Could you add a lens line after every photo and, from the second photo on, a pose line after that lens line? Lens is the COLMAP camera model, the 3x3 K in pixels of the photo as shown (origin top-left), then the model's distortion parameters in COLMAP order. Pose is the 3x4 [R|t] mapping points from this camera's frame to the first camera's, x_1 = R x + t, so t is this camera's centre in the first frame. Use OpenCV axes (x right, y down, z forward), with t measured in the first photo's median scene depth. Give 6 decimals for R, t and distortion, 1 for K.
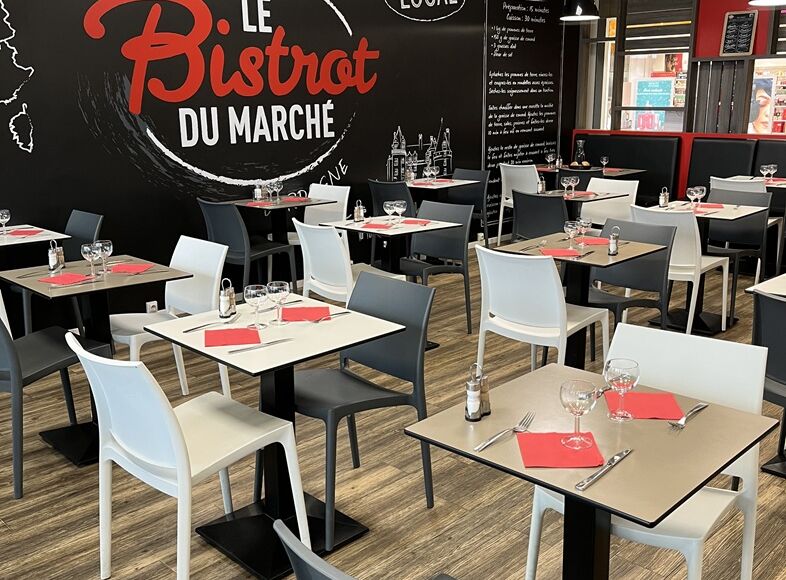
lens RADIAL K [[778.8, 0, 393.4], [0, 778.8, 288.3], [0, 0, 1]] dist [-0.065107, 0.000000]
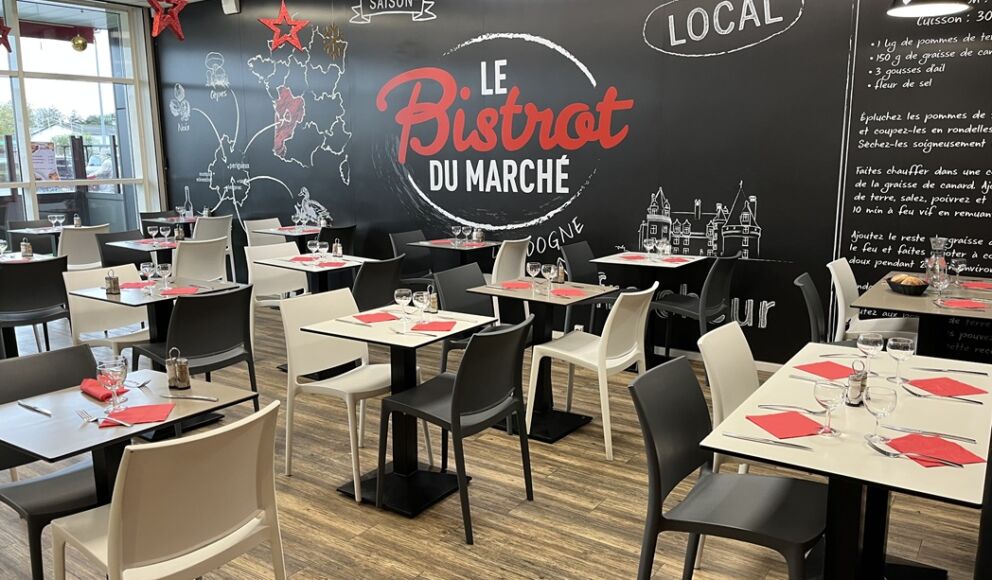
lens RADIAL K [[752.5, 0, 496.6], [0, 752.5, 295.6], [0, 0, 1]] dist [-0.055513, -0.000252]
pose [[0.171204, 0.194459, -0.965854, 0.876231], [-0.227332, 0.961672, 0.153320, -0.205089], [0.958650, 0.193320, 0.208849, 0.780391]]
